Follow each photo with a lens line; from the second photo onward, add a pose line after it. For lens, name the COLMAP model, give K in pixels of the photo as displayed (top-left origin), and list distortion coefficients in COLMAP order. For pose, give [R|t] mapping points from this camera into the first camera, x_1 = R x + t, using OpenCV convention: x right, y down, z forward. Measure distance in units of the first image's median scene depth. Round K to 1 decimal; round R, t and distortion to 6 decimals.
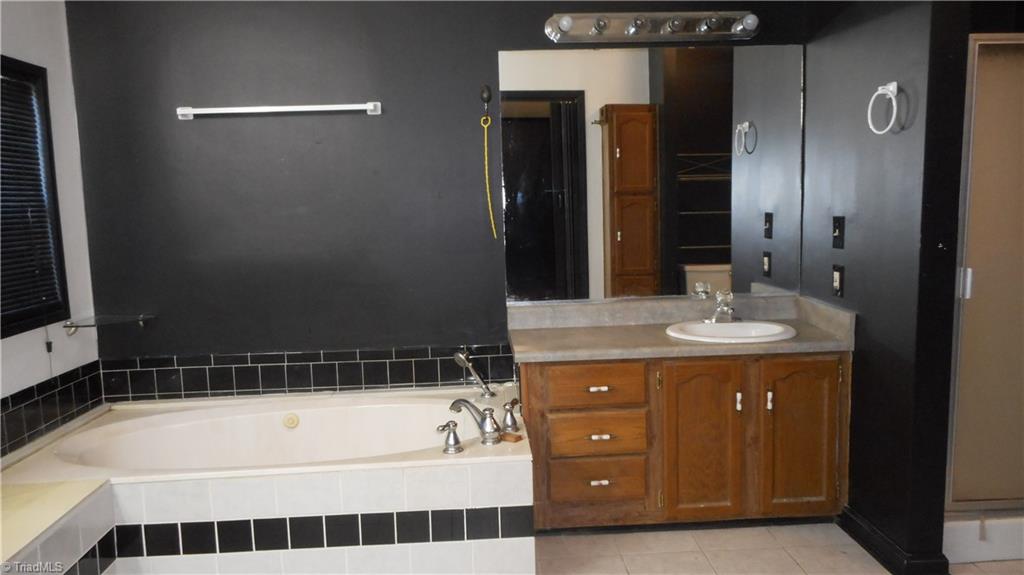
lens RADIAL K [[773.6, 0, 512.0], [0, 773.6, 287.5], [0, 0, 1]] dist [0.016467, -0.002408]
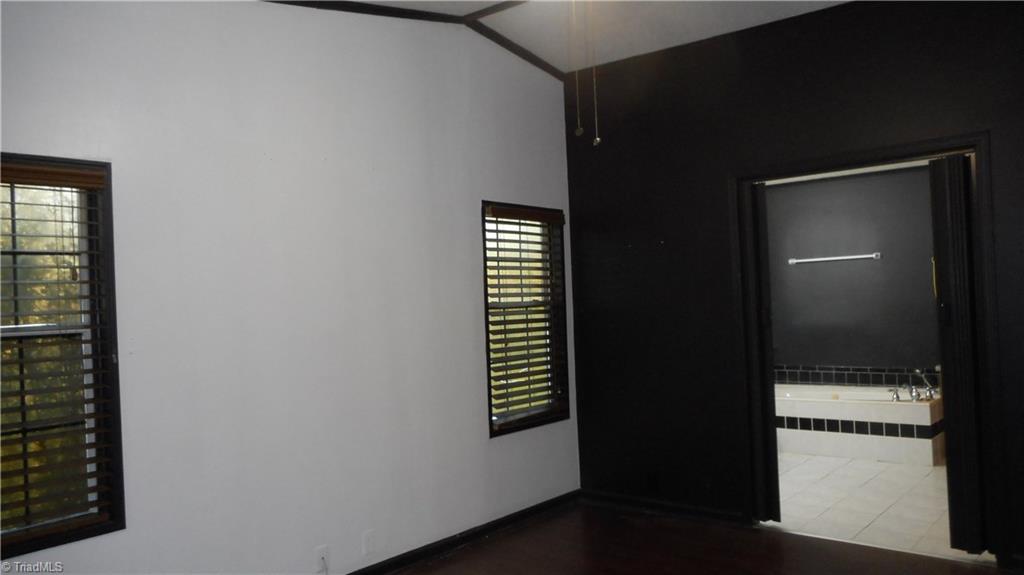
lens RADIAL K [[773.6, 0, 512.0], [0, 773.6, 287.5], [0, 0, 1]] dist [0.016467, -0.002408]
pose [[0.737131, -0.012975, -0.675625, 0.725817], [-0.061595, 0.994364, -0.086298, 0.147790], [0.672937, 0.105228, 0.732177, -1.730383]]
